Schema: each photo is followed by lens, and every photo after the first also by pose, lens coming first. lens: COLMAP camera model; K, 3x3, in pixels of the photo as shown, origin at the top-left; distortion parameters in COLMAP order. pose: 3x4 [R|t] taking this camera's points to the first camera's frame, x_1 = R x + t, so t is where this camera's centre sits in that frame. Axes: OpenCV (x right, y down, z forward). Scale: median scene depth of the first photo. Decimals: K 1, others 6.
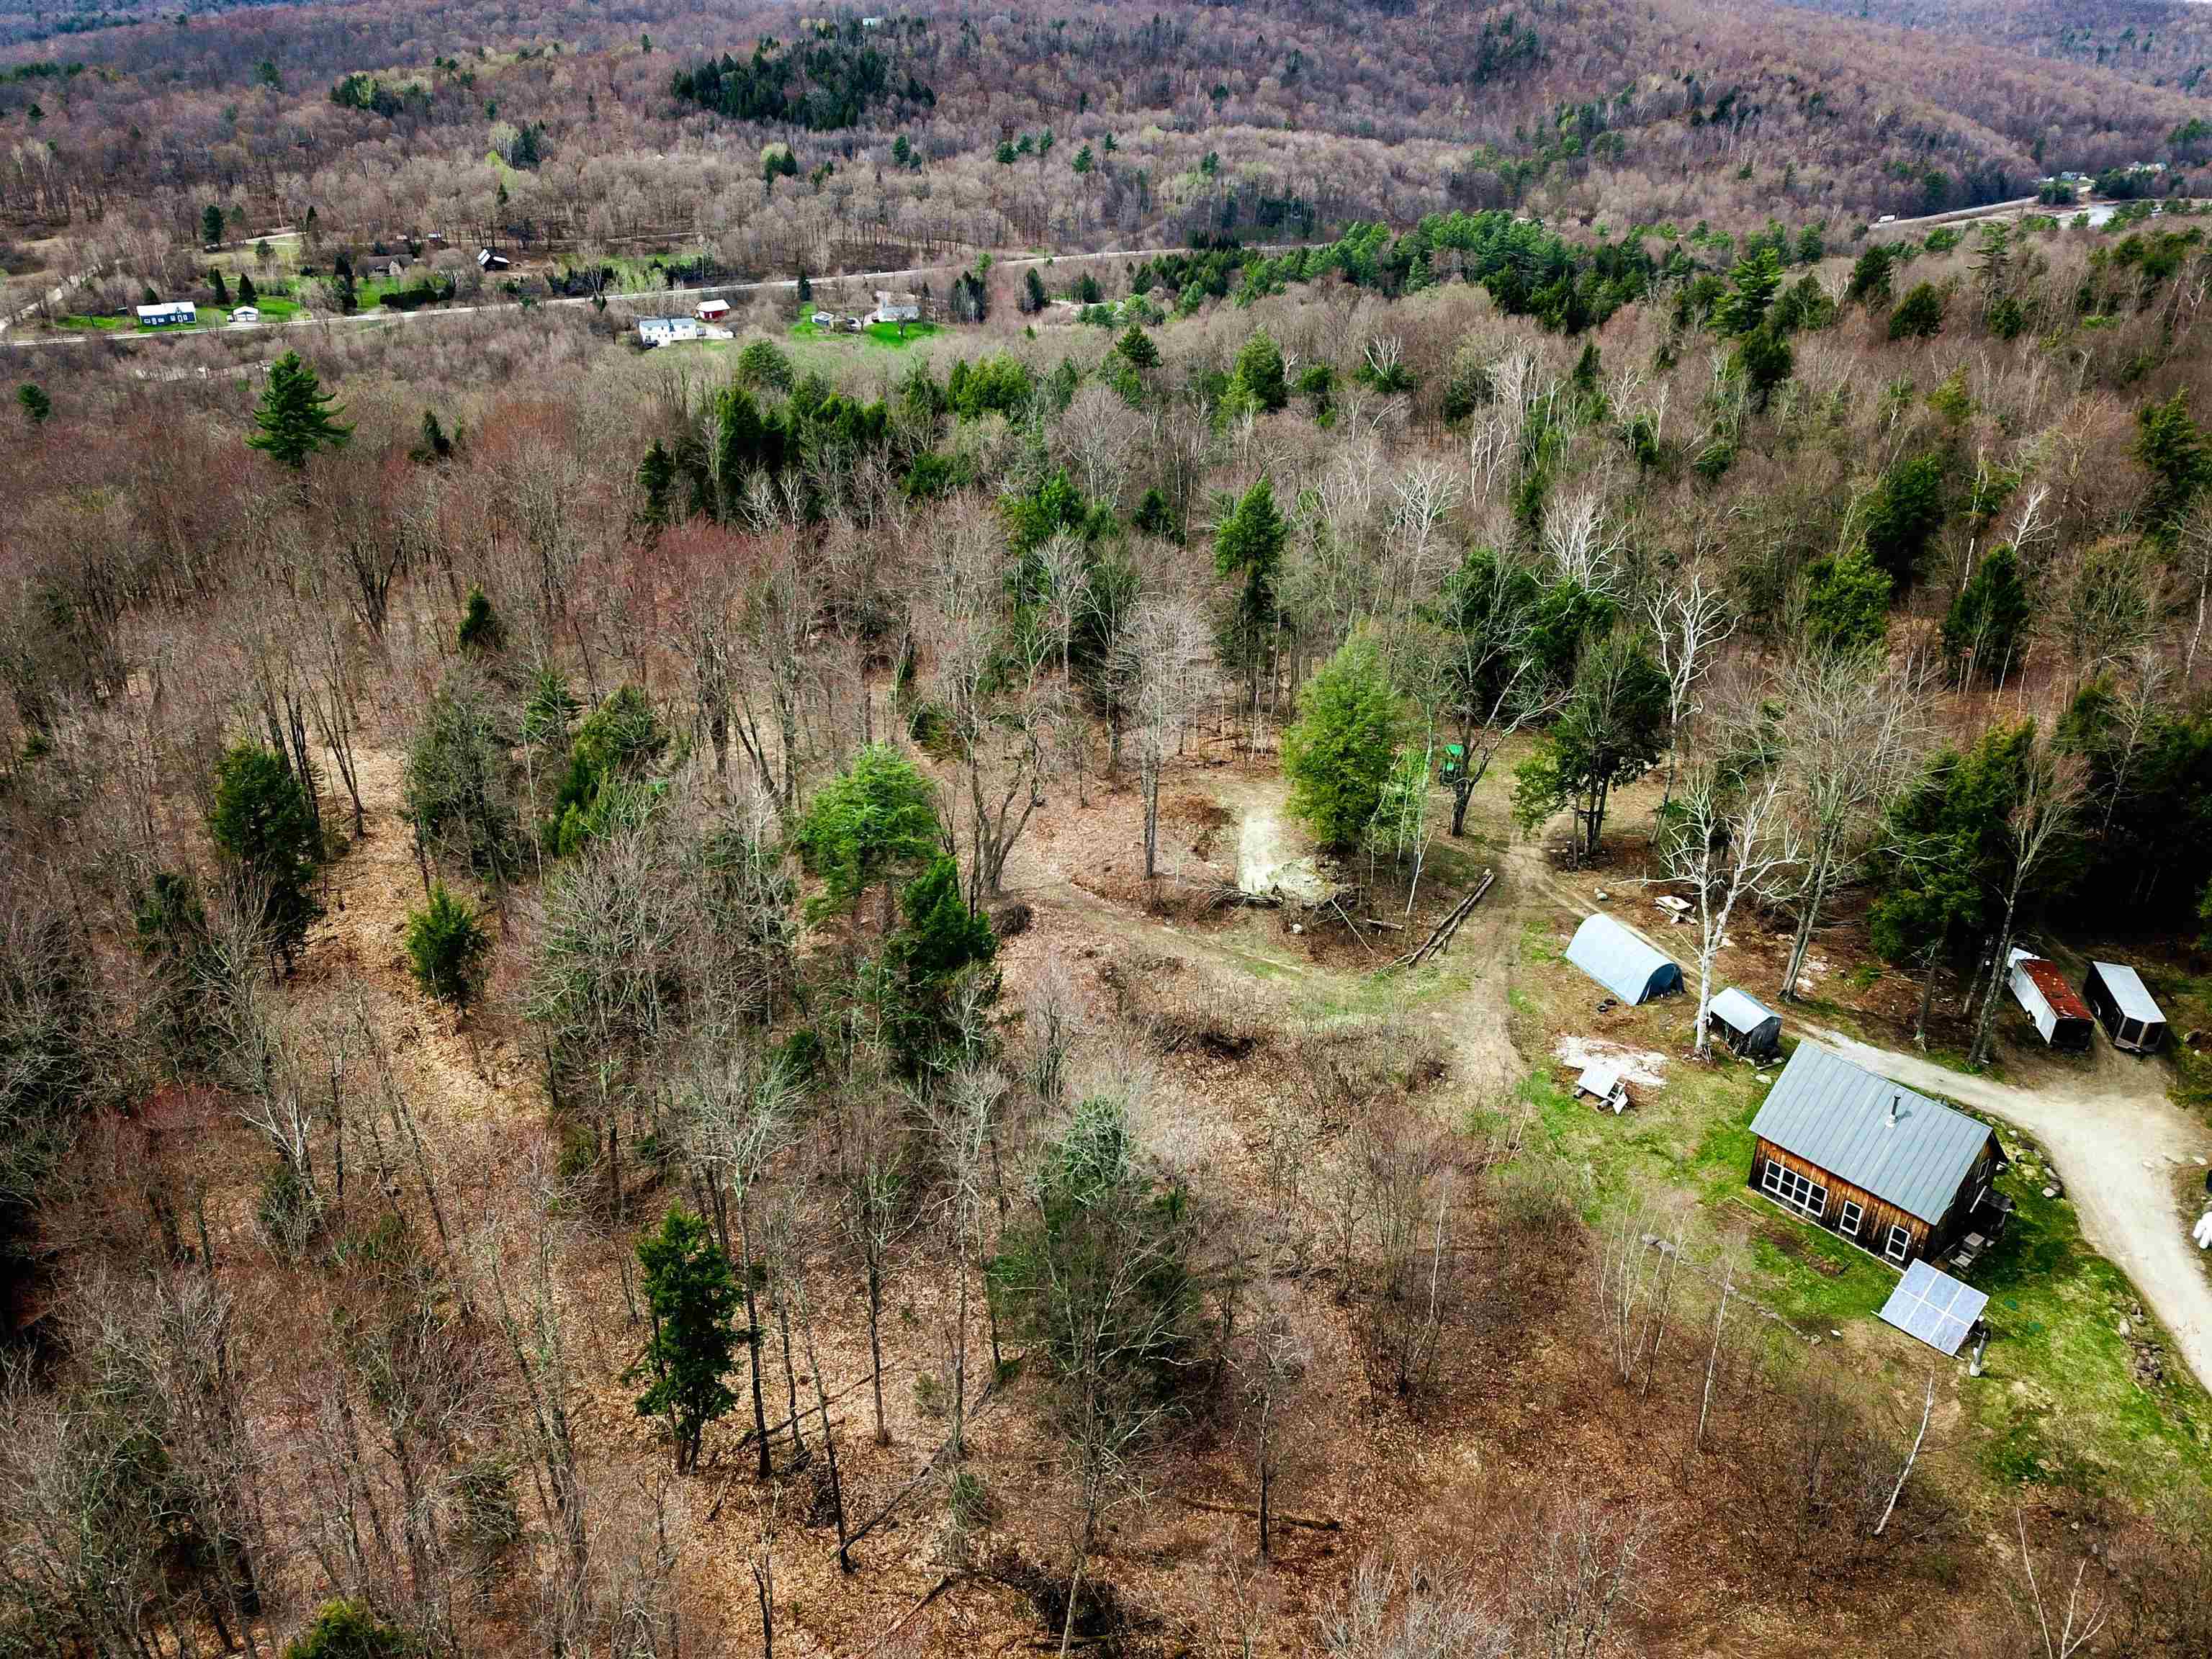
lens RADIAL K [[1672.2, 0, 1110.1], [0, 1672.2, 821.0], [0, 0, 1]] dist [0.009897, -0.004933]
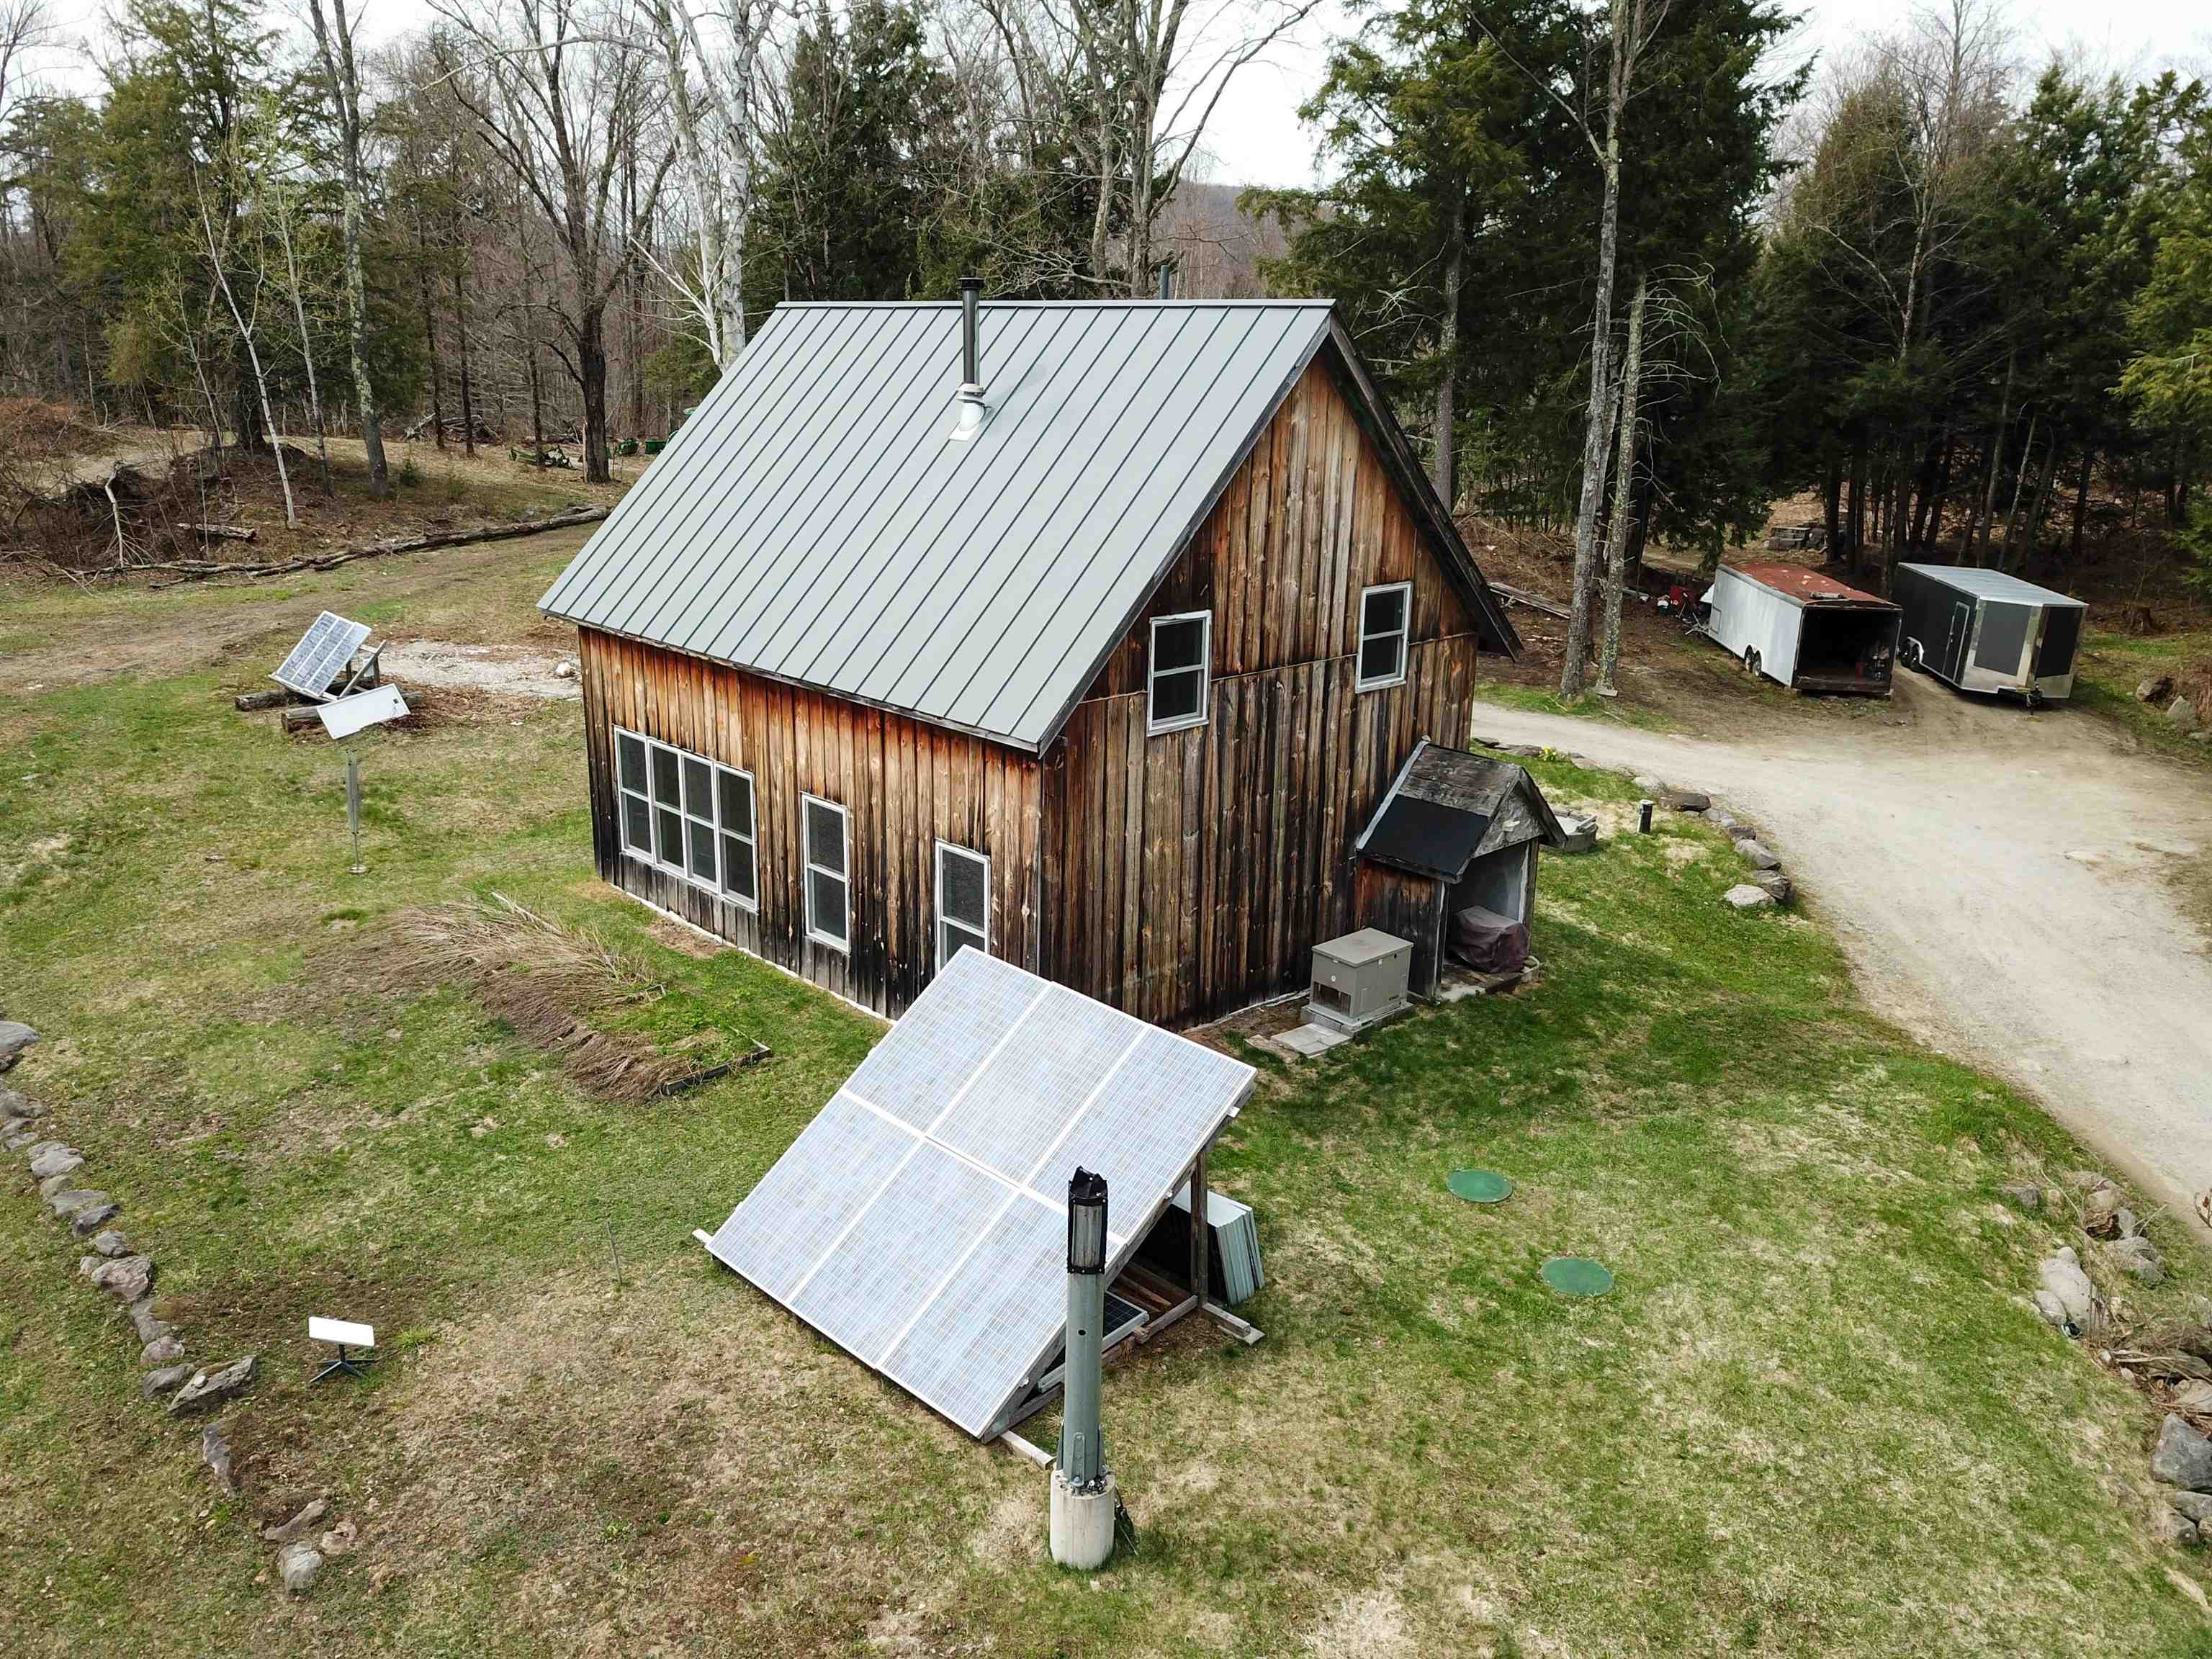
lens RADIAL K [[1677.3, 0, 1149.6], [0, 1677.3, 829.7], [0, 0, 1]] dist [0.005291, 0.001338]
pose [[0.997214, -0.003762, 0.074493, 0.259990], [0.016557, 0.984975, -0.171904, 0.149767], [-0.072727, 0.172659, 0.982293, 0.433071]]
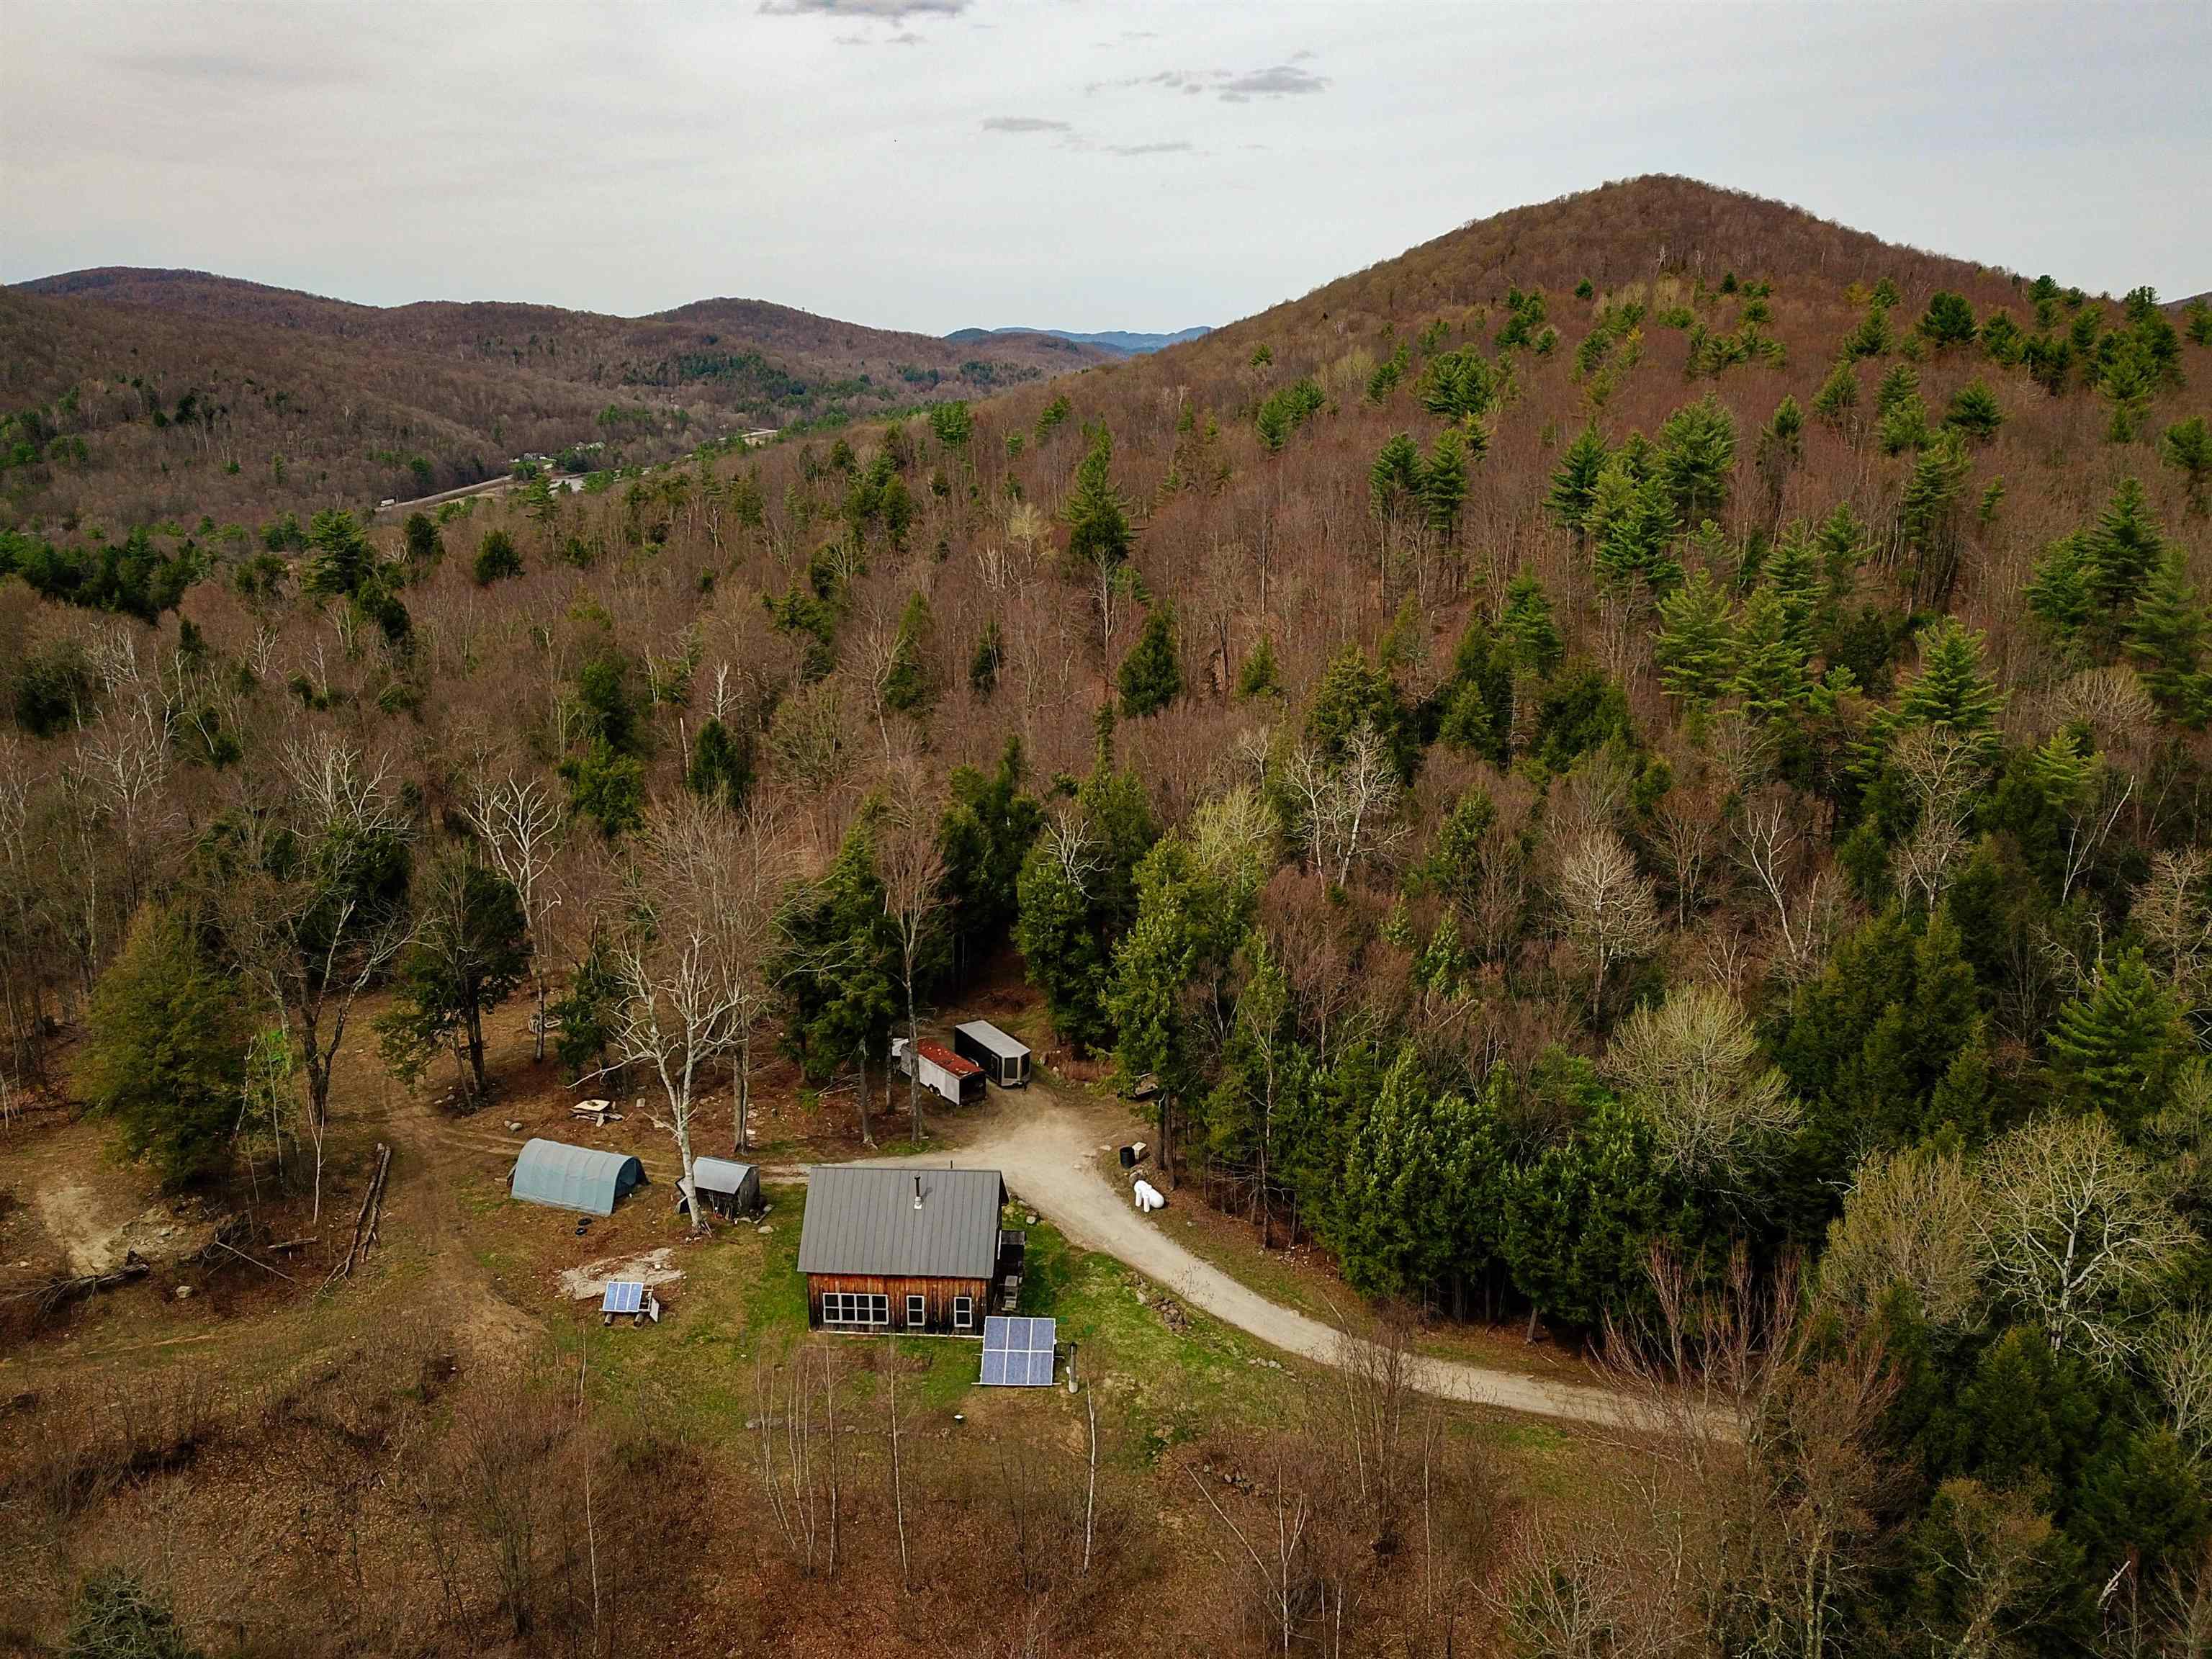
lens RADIAL K [[1671.1, 0, 1107.7], [0, 1671.1, 836.8], [0, 0, 1]] dist [0.001460, 0.002095]
pose [[0.678054, -0.215491, 0.702714, -0.071545], [0.320252, 0.947150, -0.018565, 0.011664], [-0.661575, 0.237634, 0.711231, 0.074450]]
